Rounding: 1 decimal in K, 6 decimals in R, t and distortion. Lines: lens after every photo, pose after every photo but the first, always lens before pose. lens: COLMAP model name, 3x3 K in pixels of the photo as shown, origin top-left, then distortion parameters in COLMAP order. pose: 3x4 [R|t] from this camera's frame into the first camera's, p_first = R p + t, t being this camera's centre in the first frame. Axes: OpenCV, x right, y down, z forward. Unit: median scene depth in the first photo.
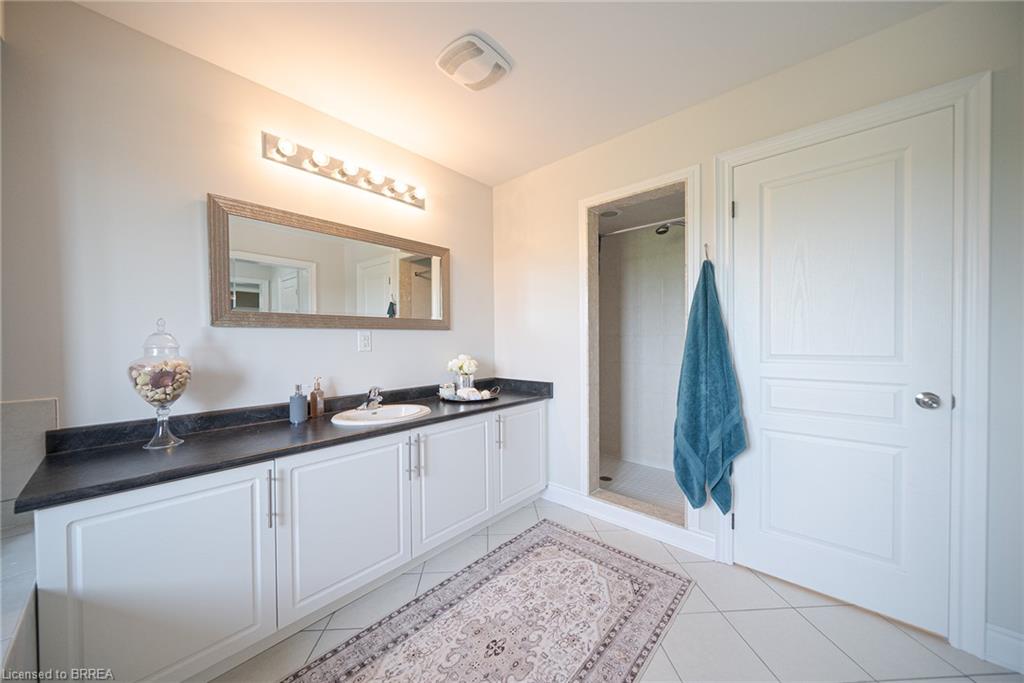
lens RADIAL K [[355.2, 0, 507.0], [0, 355.2, 343.7], [0, 0, 1]] dist [-0.001488, -0.000113]
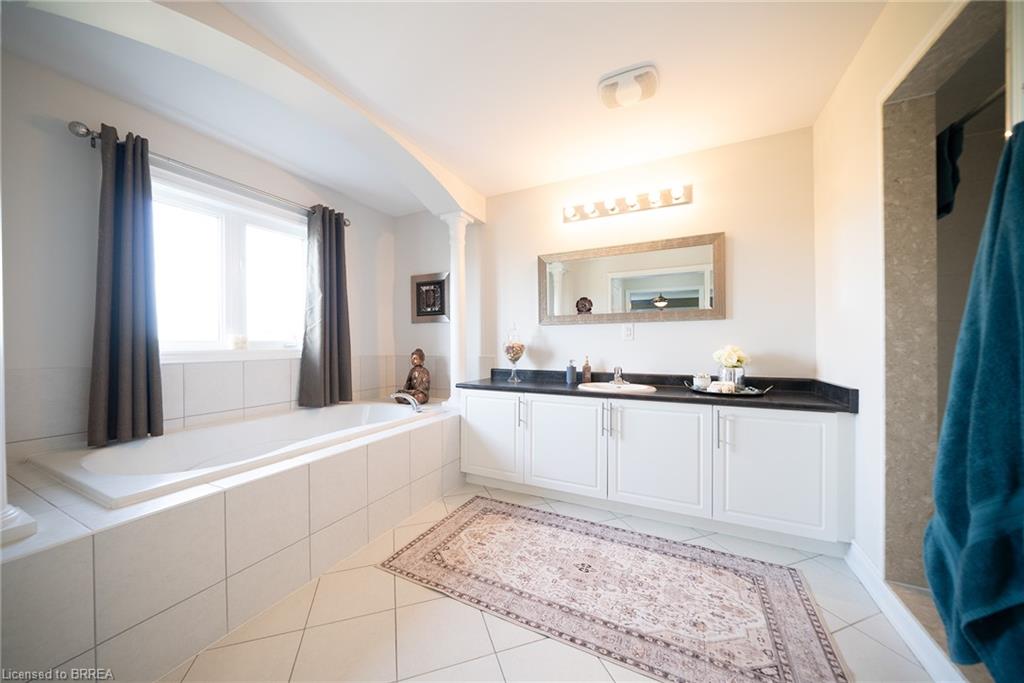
lens RADIAL K [[355.2, 0, 507.0], [0, 355.2, 343.7], [0, 0, 1]] dist [-0.001488, -0.000113]
pose [[0.263554, 0.004278, -0.964635, 0.905288], [-0.009222, 0.999956, 0.001915, 0.045013], [0.964600, 0.008391, 0.263582, 0.316793]]
